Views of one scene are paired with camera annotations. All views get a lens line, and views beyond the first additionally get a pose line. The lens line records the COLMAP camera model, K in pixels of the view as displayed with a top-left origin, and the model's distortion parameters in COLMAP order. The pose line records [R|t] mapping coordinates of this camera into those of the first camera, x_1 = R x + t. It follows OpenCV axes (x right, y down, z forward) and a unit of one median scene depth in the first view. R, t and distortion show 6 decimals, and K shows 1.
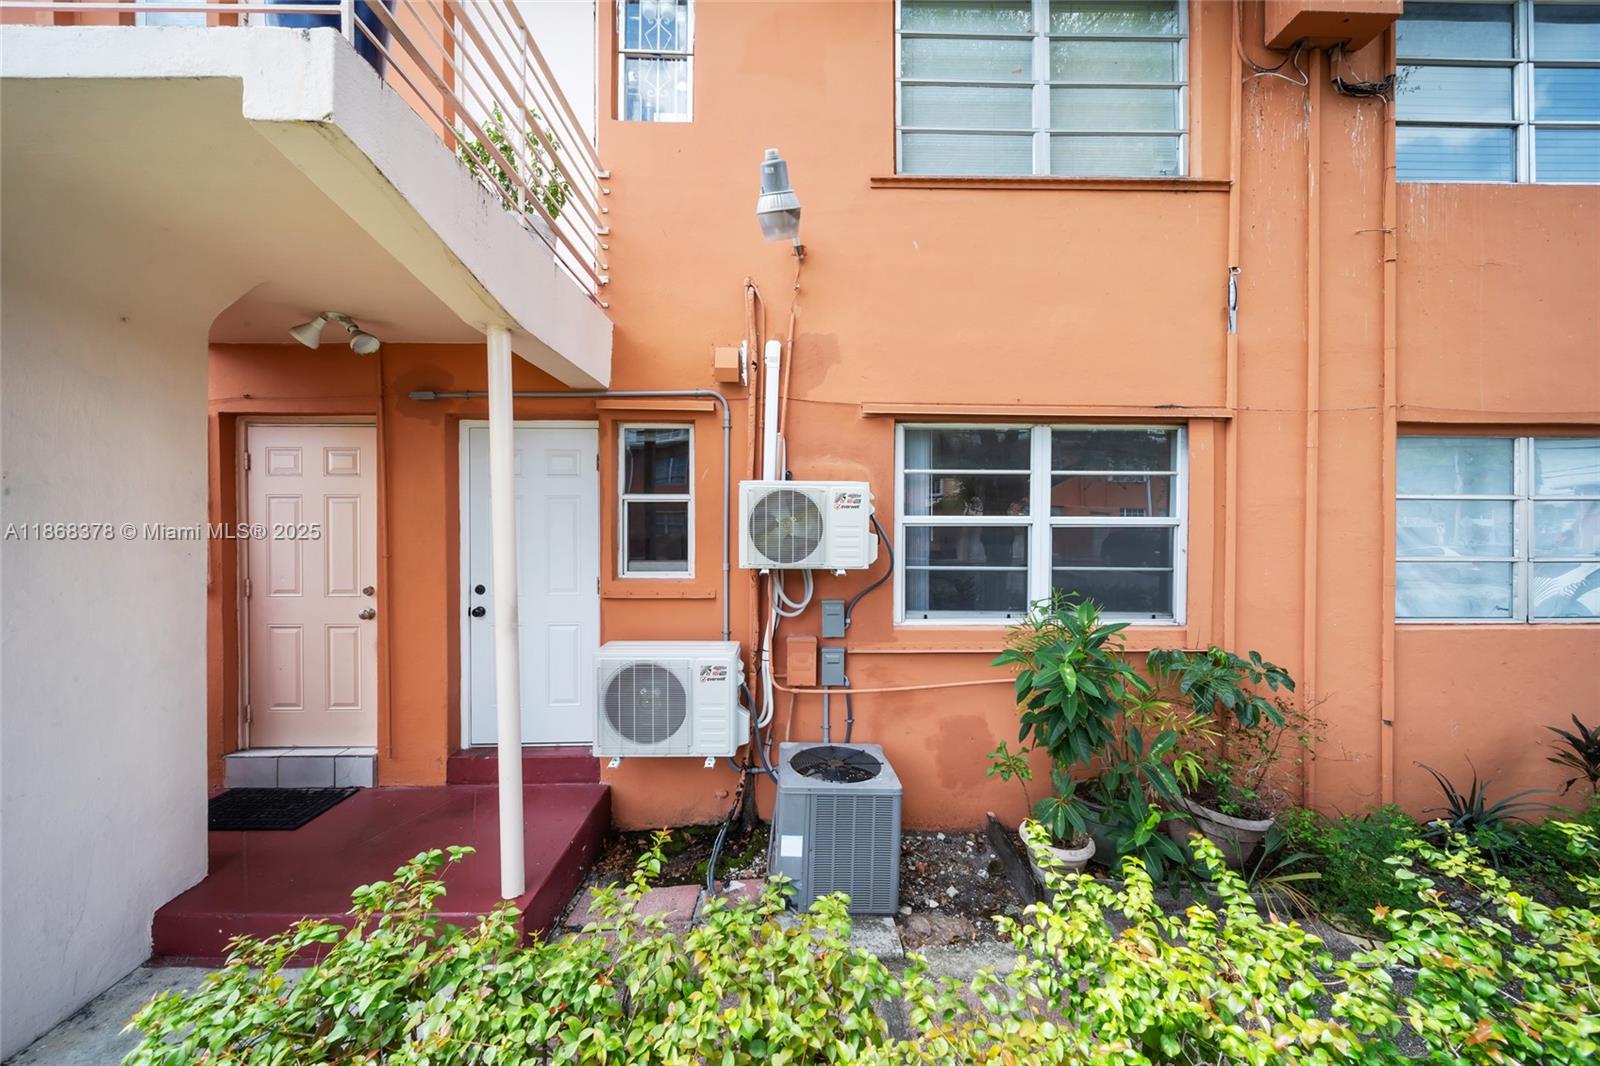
lens RADIAL K [[560.9, 0, 795.2], [0, 560.9, 533.8], [0, 0, 1]] dist [-0.001697, -0.001271]
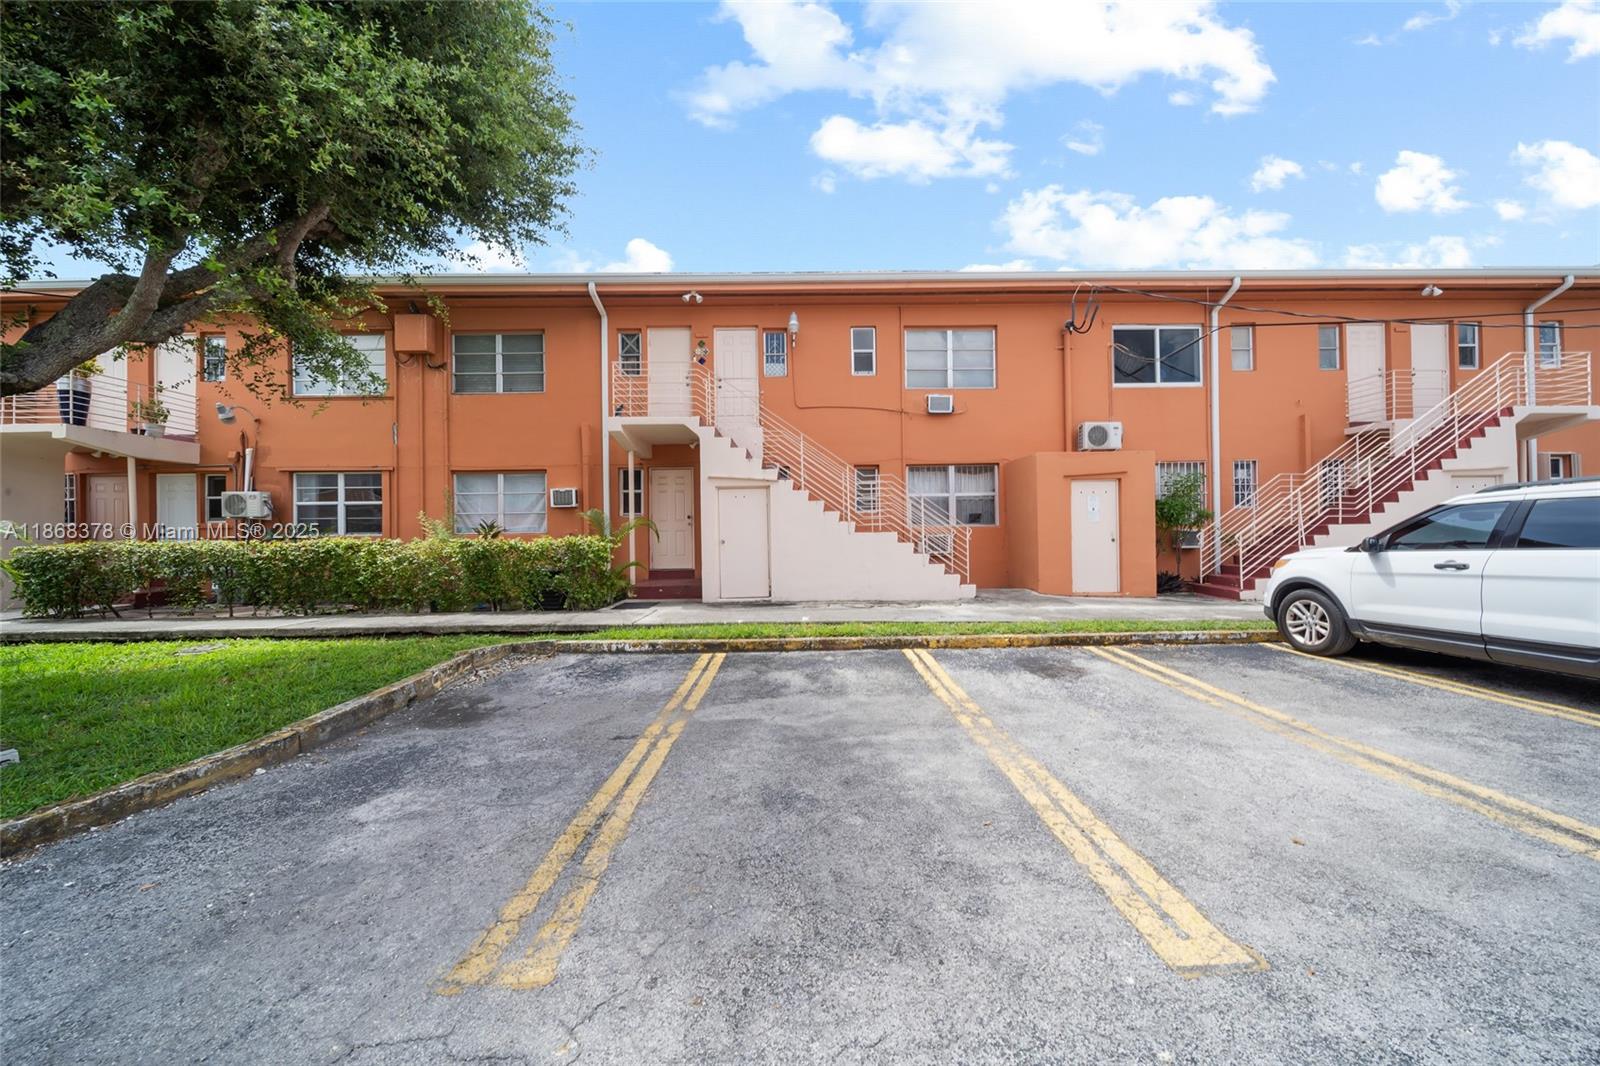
lens RADIAL K [[560.9, 0, 805.4], [0, 560.9, 529.9], [0, 0, 1]] dist [-0.001697, -0.001271]
pose [[0.999907, -0.012047, -0.006364, 3.129779], [0.012047, 0.999927, -0.000017, 0.161284], [0.006364, -0.000060, 0.999980, -2.171580]]
